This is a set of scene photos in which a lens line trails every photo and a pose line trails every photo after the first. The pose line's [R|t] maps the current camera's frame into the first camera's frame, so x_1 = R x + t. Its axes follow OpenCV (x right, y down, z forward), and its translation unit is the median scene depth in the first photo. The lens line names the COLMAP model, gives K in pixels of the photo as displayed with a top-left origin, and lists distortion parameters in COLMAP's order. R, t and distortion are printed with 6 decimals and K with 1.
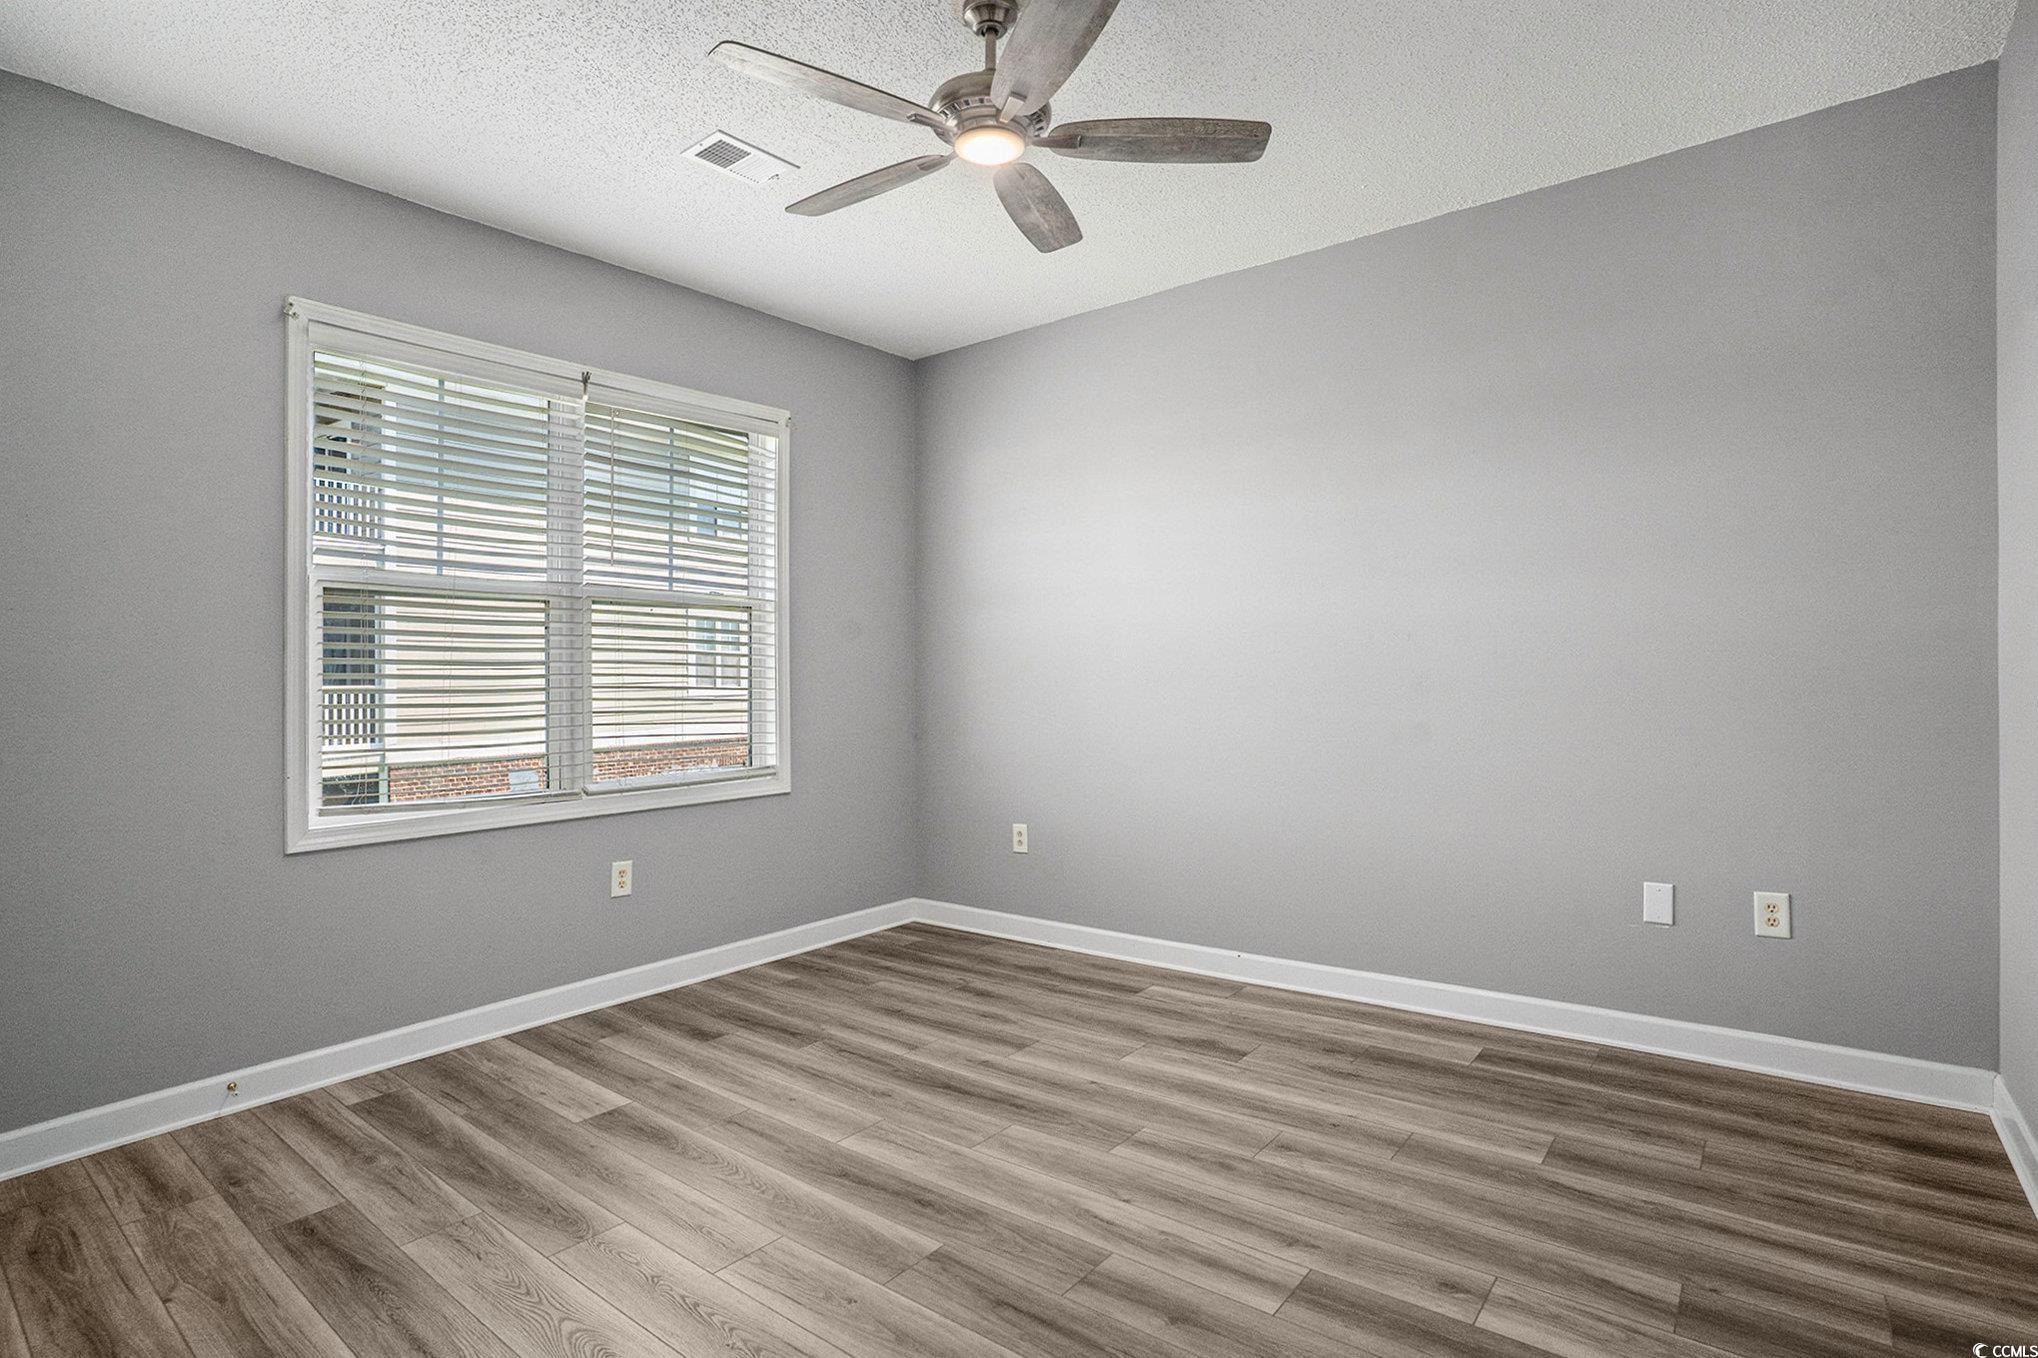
lens RADIAL K [[1022.1, 0, 1033.9], [0, 1022.1, 674.7], [0, 0, 1]] dist [-0.080046, 0.036471]
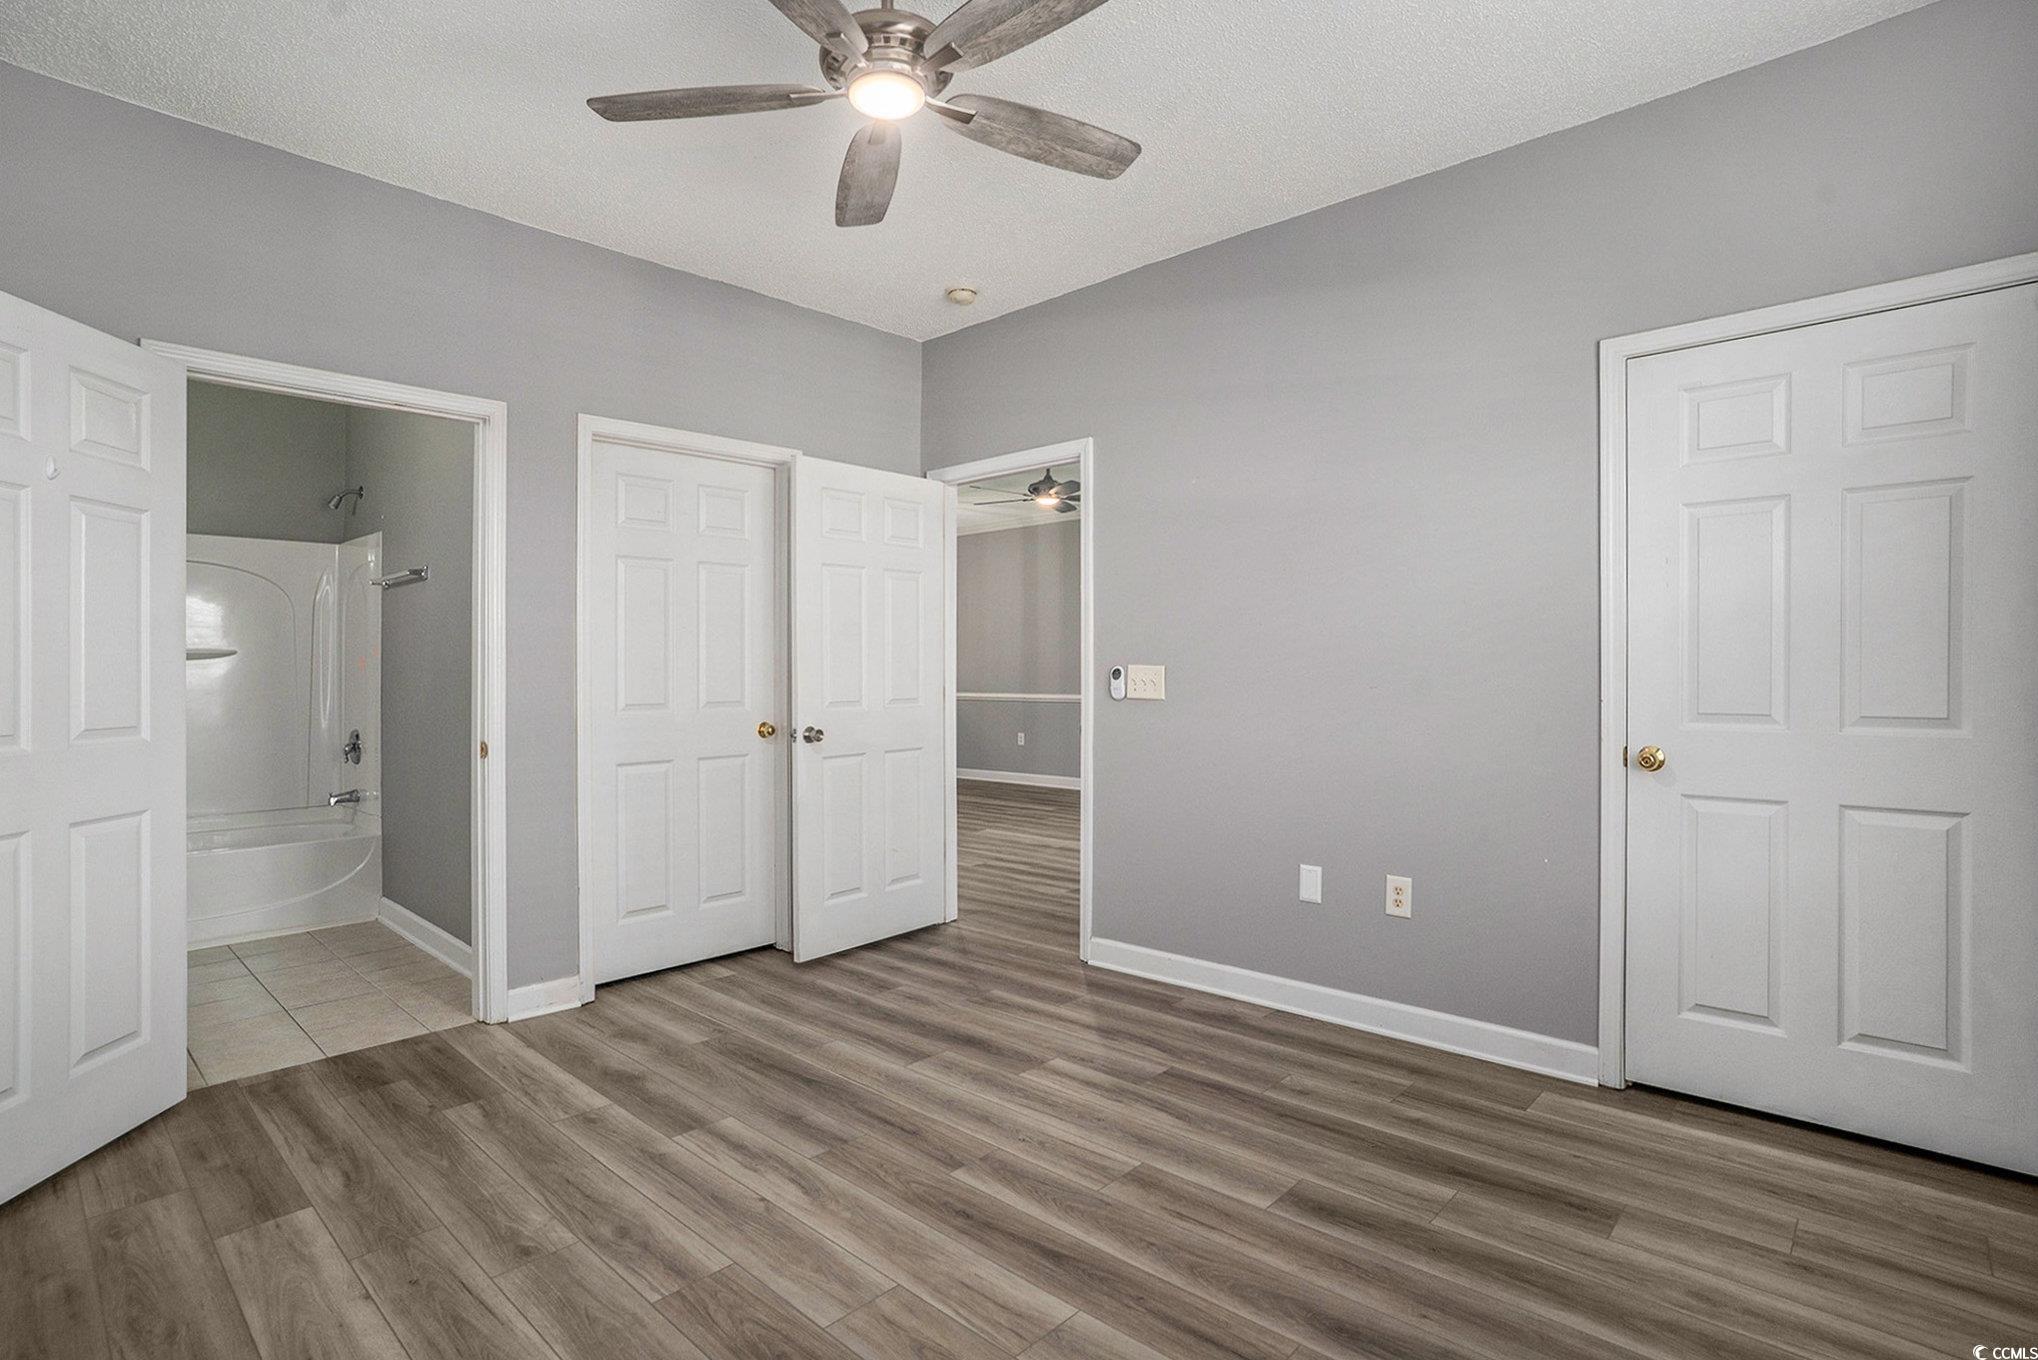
lens RADIAL K [[1022.1, 0, 1033.9], [0, 1022.1, 675.7], [0, 0, 1]] dist [-0.080046, 0.036471]
pose [[-0.997013, 0.023618, 0.073541, -0.270332], [0.023587, 0.999721, -0.001295, 0.010953], [-0.073551, 0.000443, -0.997291, 2.029541]]
